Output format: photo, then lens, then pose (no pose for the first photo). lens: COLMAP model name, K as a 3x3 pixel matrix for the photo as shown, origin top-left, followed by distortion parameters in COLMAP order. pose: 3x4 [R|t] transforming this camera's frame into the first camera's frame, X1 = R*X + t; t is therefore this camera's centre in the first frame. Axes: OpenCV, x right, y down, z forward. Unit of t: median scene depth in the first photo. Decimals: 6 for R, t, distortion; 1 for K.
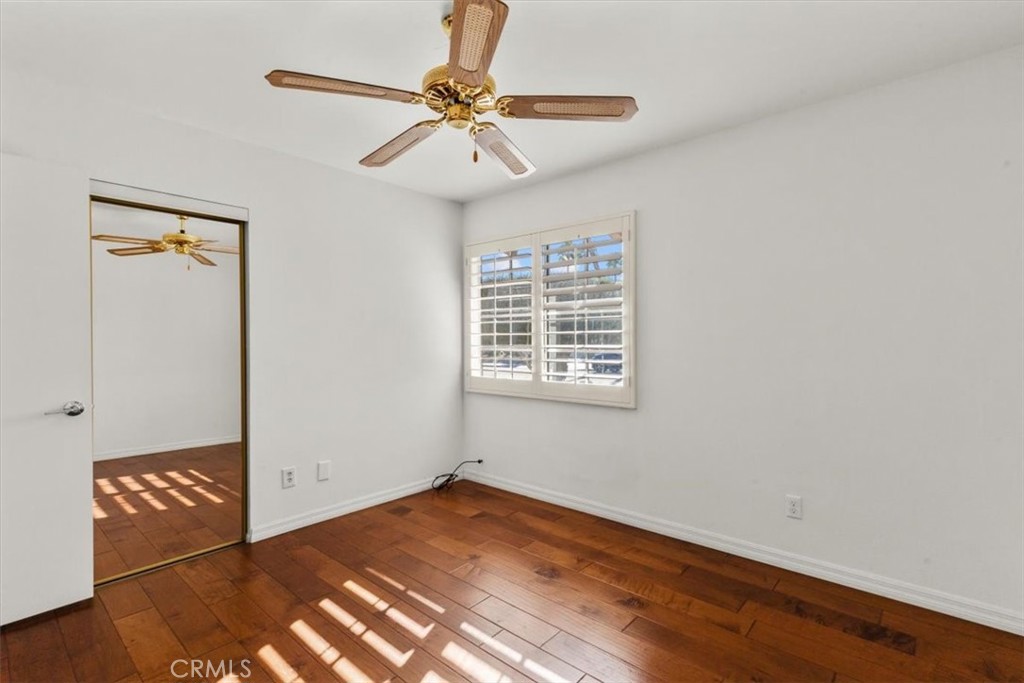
lens RADIAL K [[472.3, 0, 503.6], [0, 472.3, 338.7], [0, 0, 1]] dist [-0.000116, -0.000327]
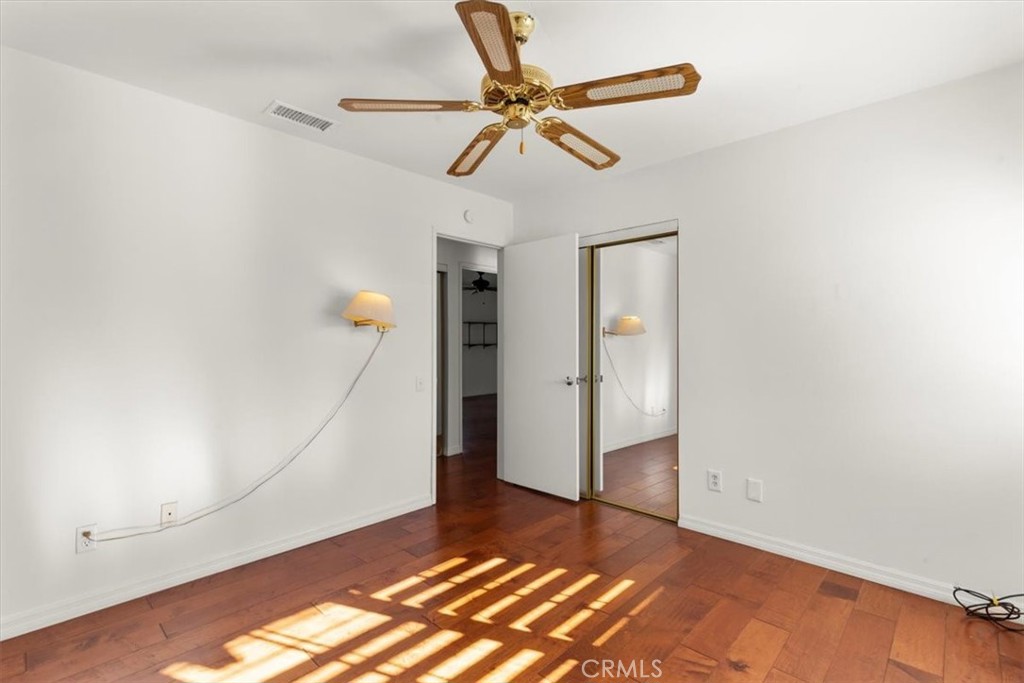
lens RADIAL K [[472.3, 0, 503.6], [0, 472.3, 338.7], [0, 0, 1]] dist [-0.000116, -0.000327]
pose [[-0.030707, 0.005086, -0.999515, 0.566628], [-0.005068, 0.999973, 0.005244, -0.003274], [0.999516, 0.005227, -0.030680, 0.629904]]
